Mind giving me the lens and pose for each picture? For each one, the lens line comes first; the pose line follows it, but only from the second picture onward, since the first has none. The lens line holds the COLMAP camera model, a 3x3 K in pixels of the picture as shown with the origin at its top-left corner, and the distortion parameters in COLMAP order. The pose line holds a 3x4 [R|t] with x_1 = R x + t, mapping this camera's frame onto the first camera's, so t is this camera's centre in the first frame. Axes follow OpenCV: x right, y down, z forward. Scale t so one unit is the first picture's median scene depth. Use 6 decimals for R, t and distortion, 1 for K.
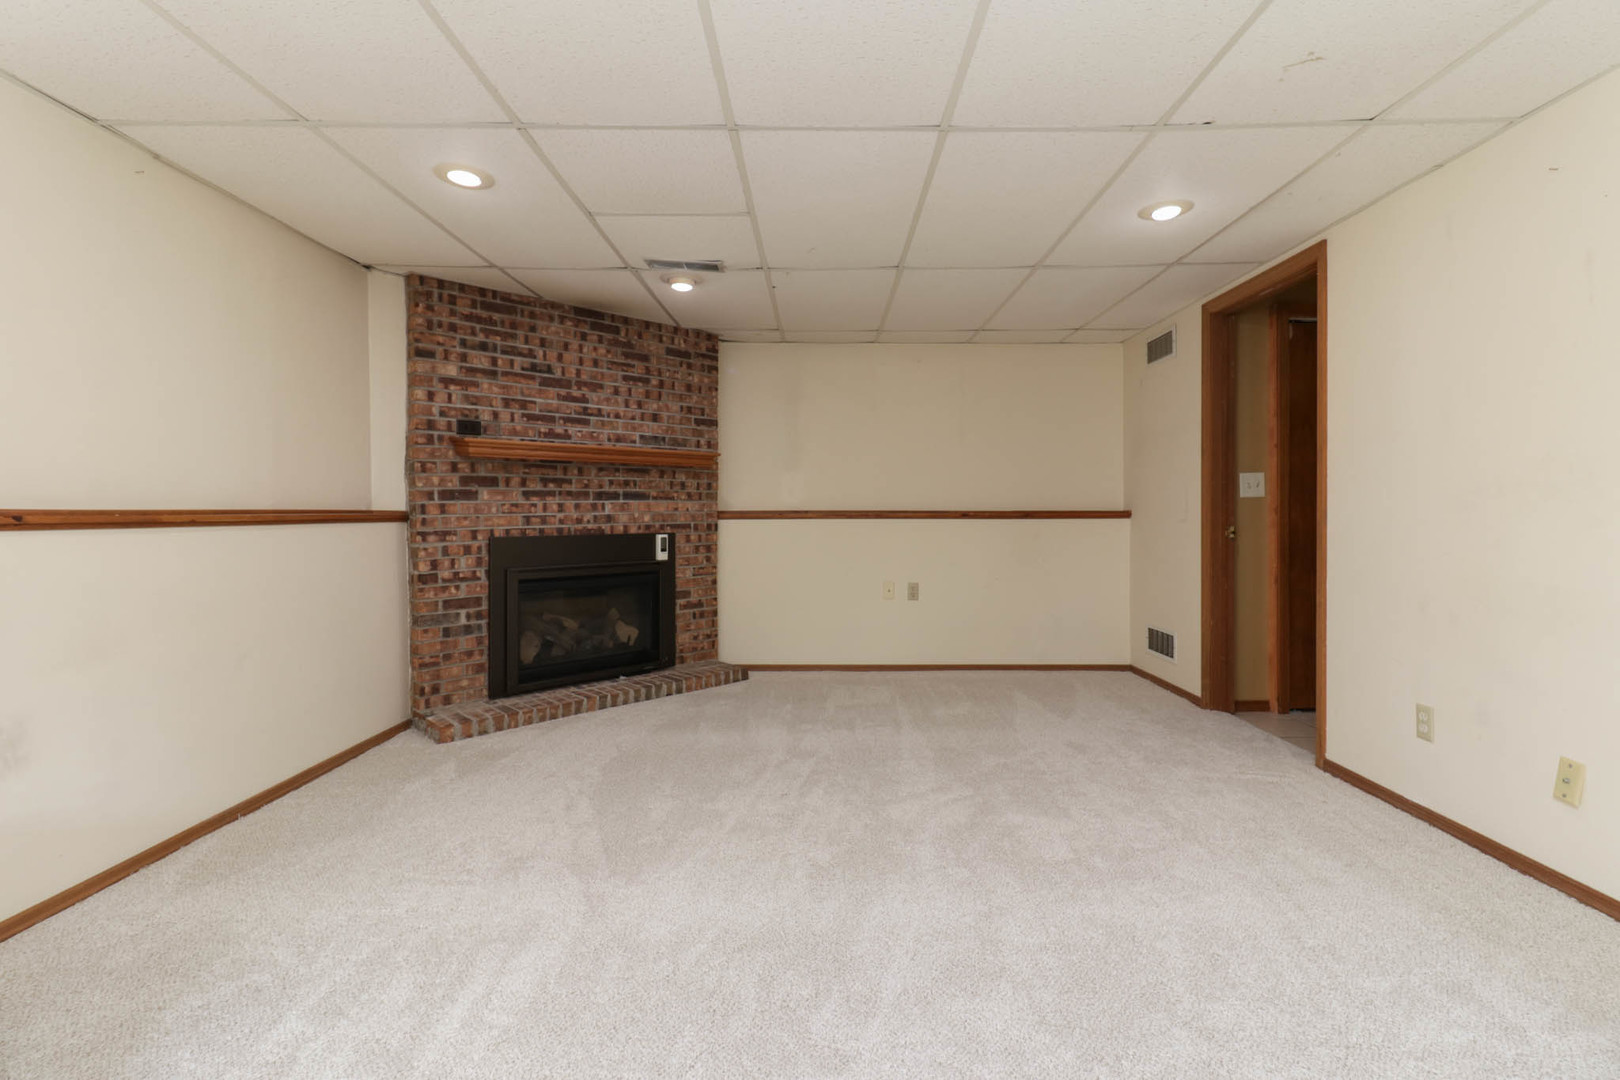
lens RADIAL K [[747.0, 0, 816.6], [0, 747.0, 518.1], [0, 0, 1]] dist [0.007226, -0.007467]
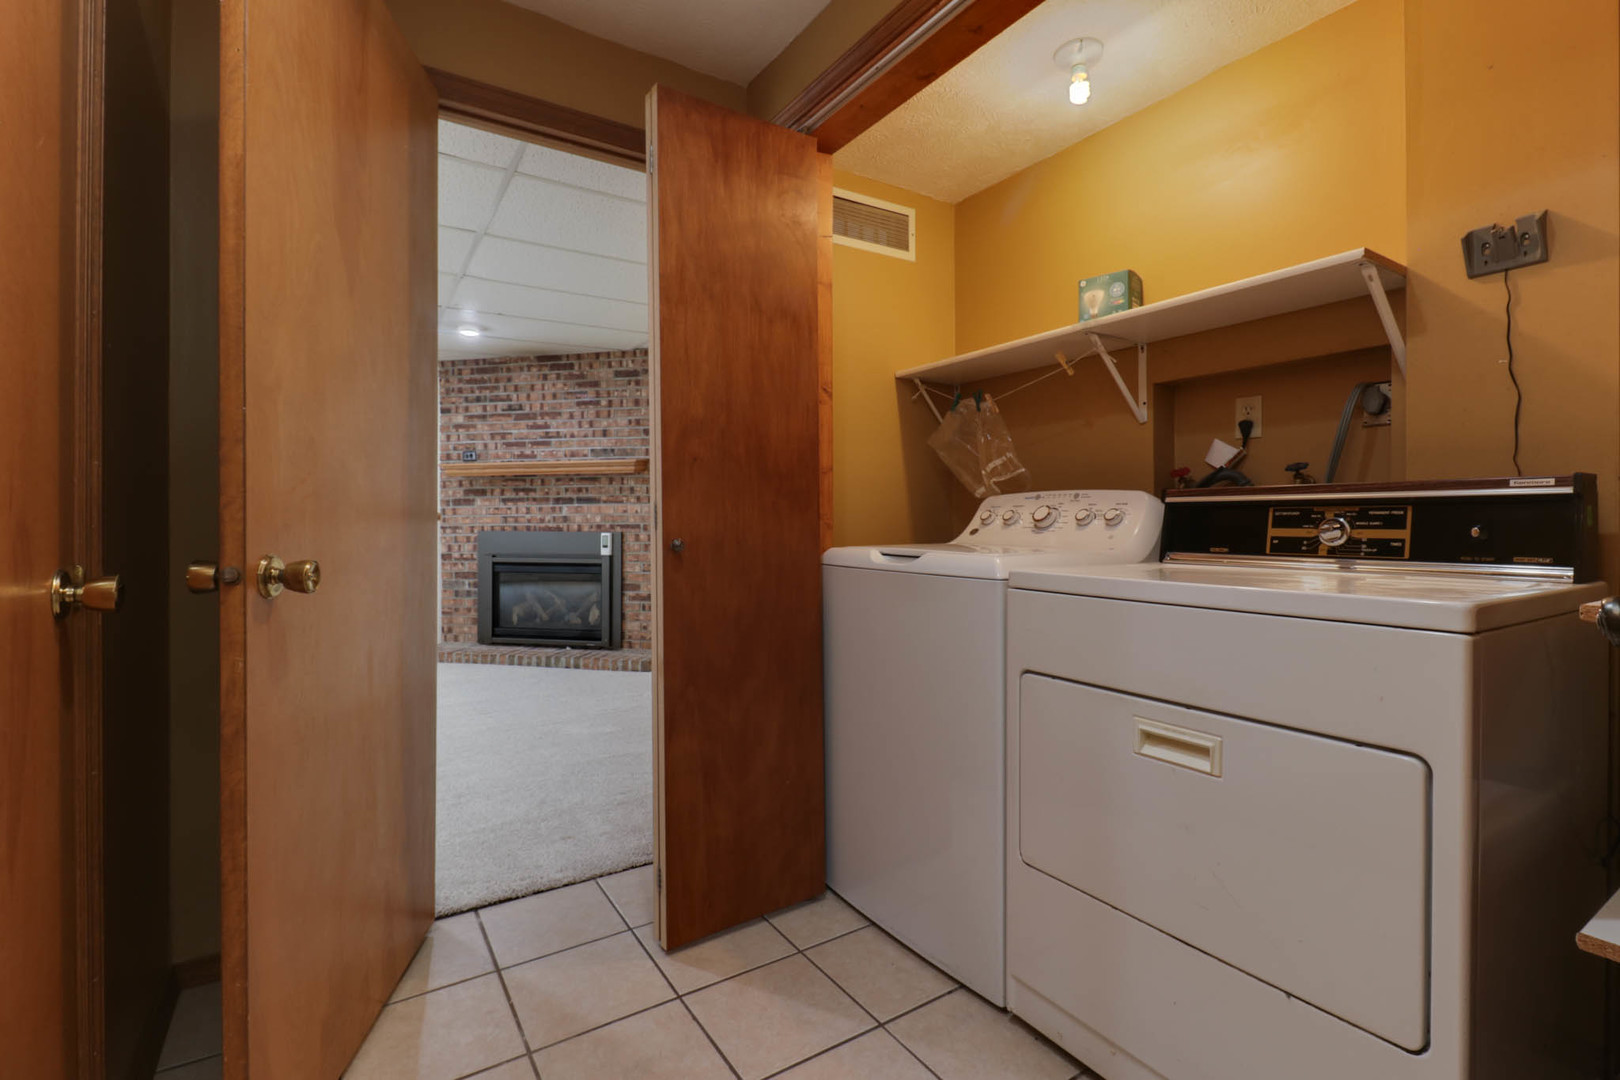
lens RADIAL K [[747.0, 0, 820.3], [0, 747.0, 529.2], [0, 0, 1]] dist [0.007226, -0.007467]
pose [[0.541599, 0.007256, -0.840606, 1.084616], [-0.010813, 0.999940, 0.001664, 0.011907], [0.840568, 0.008189, 0.541645, 0.741897]]
